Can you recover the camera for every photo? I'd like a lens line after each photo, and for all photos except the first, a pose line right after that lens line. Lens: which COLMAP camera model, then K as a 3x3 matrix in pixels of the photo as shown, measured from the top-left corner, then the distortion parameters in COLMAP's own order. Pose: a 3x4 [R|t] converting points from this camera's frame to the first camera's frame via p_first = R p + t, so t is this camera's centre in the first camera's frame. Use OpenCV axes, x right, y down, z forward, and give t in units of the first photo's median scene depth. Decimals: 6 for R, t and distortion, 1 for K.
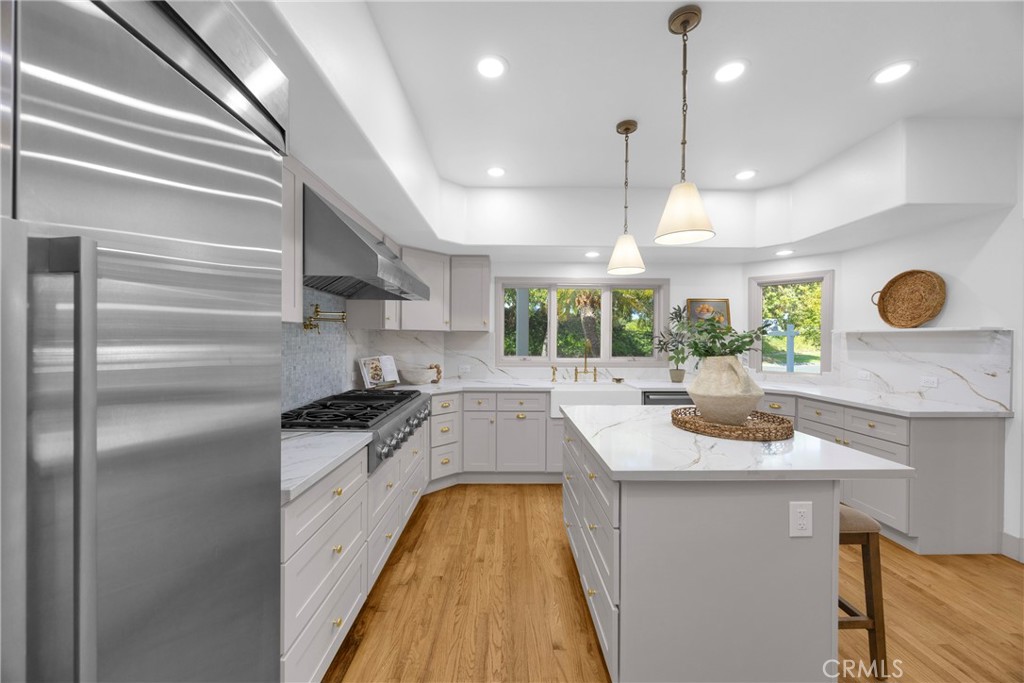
lens RADIAL K [[399.5, 0, 515.6], [0, 399.5, 338.6], [0, 0, 1]] dist [-0.000426, -0.000094]
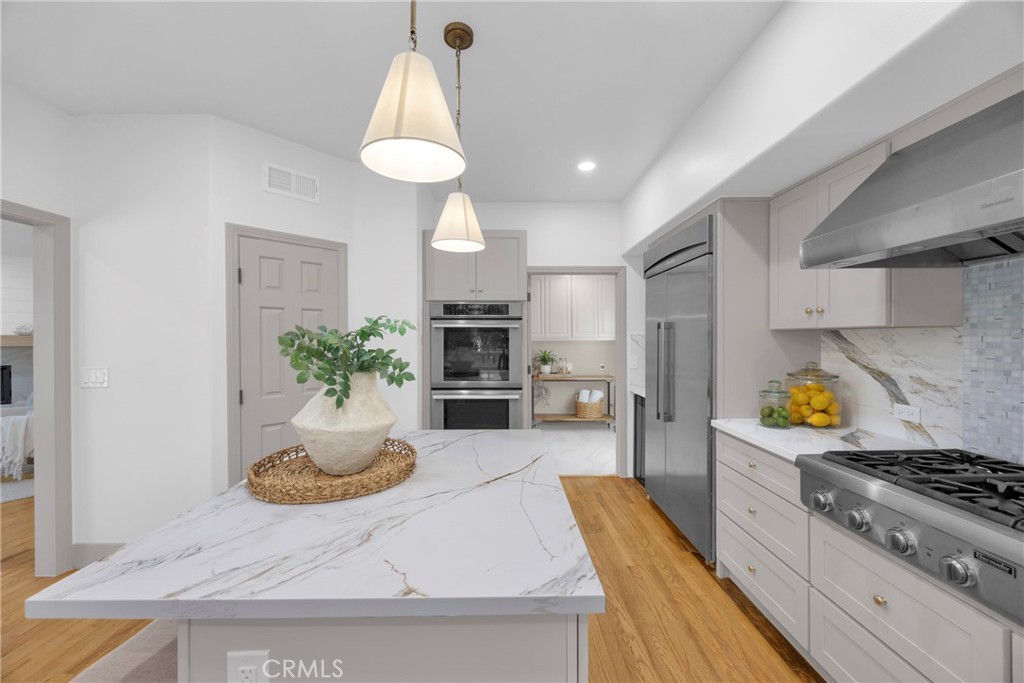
lens RADIAL K [[384.5, 0, 512.0], [0, 384.5, 341.5], [0, 0, 1]] dist [-0.001829, -0.000196]
pose [[-0.999947, -0.002126, 0.010090, 0.149141], [-0.002044, 0.999965, 0.008085, -0.006927], [-0.010107, 0.008064, -0.999916, 1.100072]]
